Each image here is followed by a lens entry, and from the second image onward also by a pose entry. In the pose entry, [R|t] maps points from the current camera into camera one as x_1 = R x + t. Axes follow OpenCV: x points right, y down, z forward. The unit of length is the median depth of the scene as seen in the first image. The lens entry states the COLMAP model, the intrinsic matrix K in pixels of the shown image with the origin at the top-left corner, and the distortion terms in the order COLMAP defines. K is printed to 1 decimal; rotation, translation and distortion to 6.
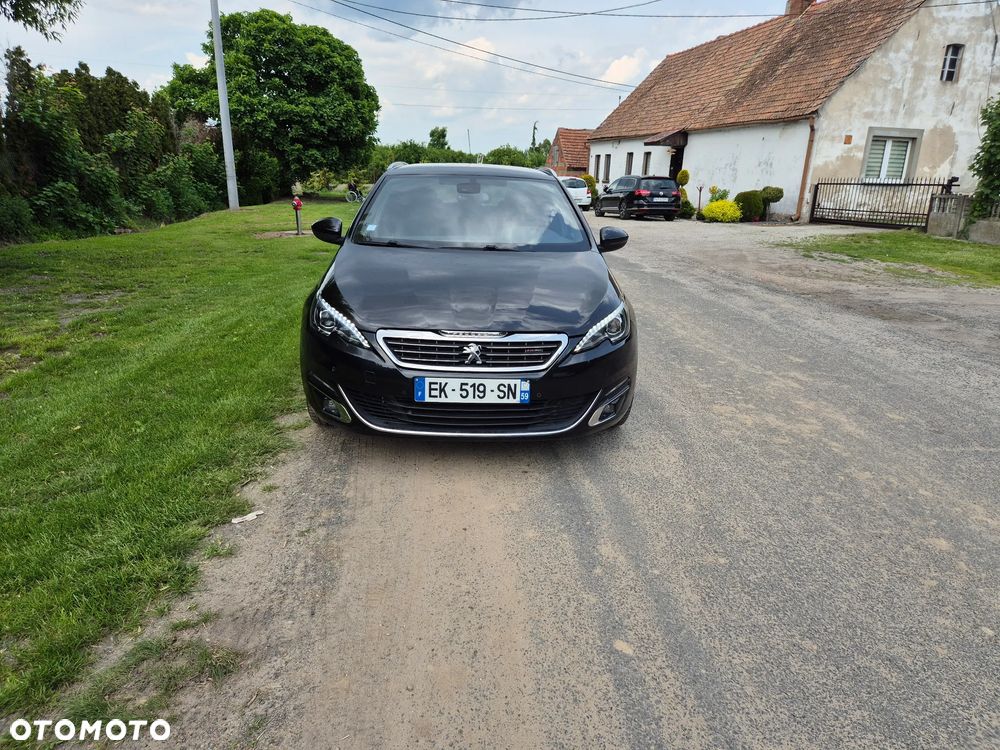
lens RADIAL K [[663.1, 0, 503.3], [0, 663.1, 374.5], [0, 0, 1]] dist [0.065202, -0.053190]
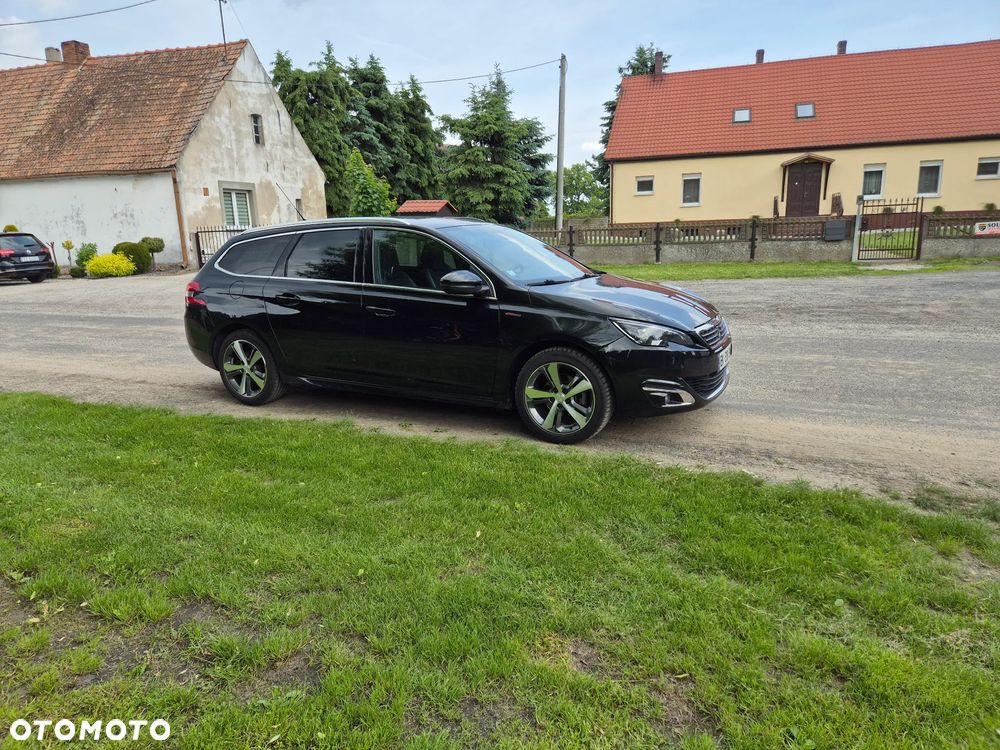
lens RADIAL K [[665.4, 0, 495.9], [0, 665.4, 368.5], [0, 0, 1]] dist [0.065796, -0.059265]
pose [[0.504649, -0.226623, 0.833049, -0.224946], [0.290421, 0.953258, 0.083391, -0.032243], [-0.813010, 0.199852, 0.546877, 0.085446]]
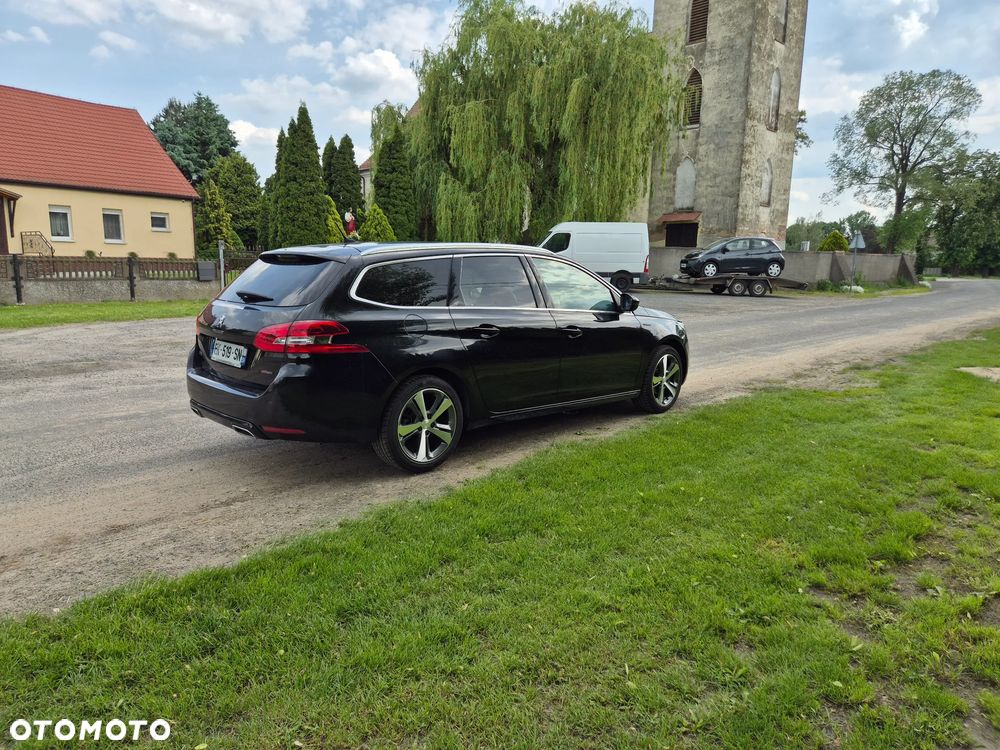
lens RADIAL K [[665.4, 0, 495.9], [0, 665.4, 368.5], [0, 0, 1]] dist [0.065796, -0.059265]
pose [[-0.642928, -0.160762, 0.748865, -0.219276], [0.180187, 0.918537, 0.351883, -0.121660], [-0.744430, 0.361171, -0.561586, 0.397989]]
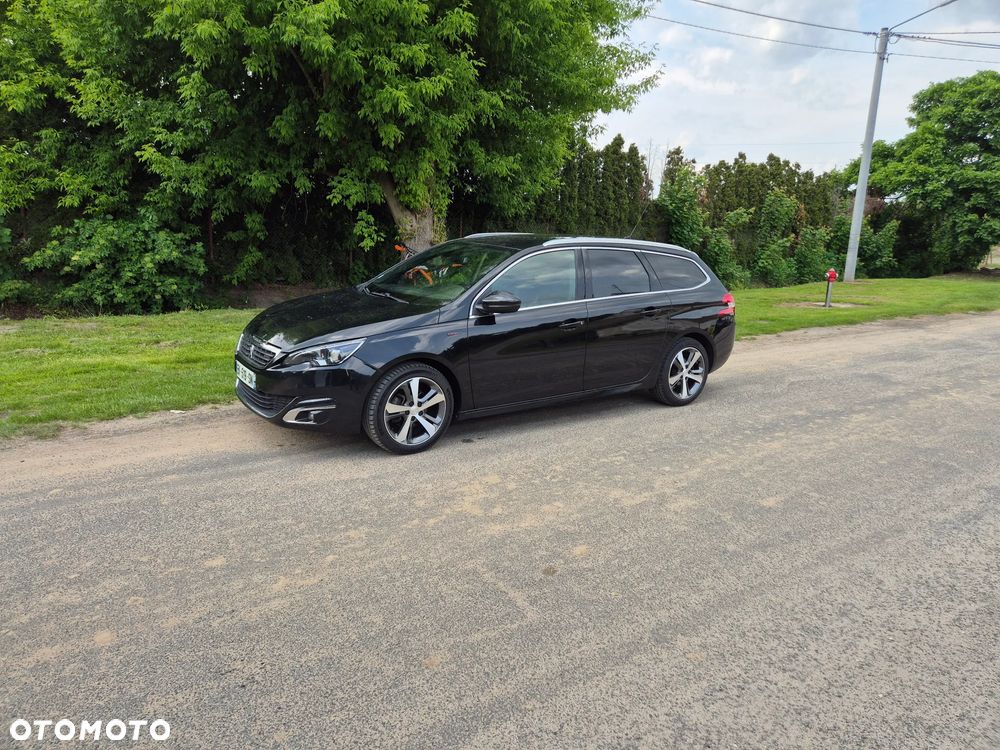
lens RADIAL K [[668.2, 0, 508.5], [0, 668.2, 374.6], [0, 0, 1]] dist [0.066554, -0.058378]
pose [[0.529083, 0.179009, -0.829474, 0.224905], [-0.262430, 0.964094, 0.040669, -0.028395], [0.806971, 0.196162, 0.557062, 0.088651]]
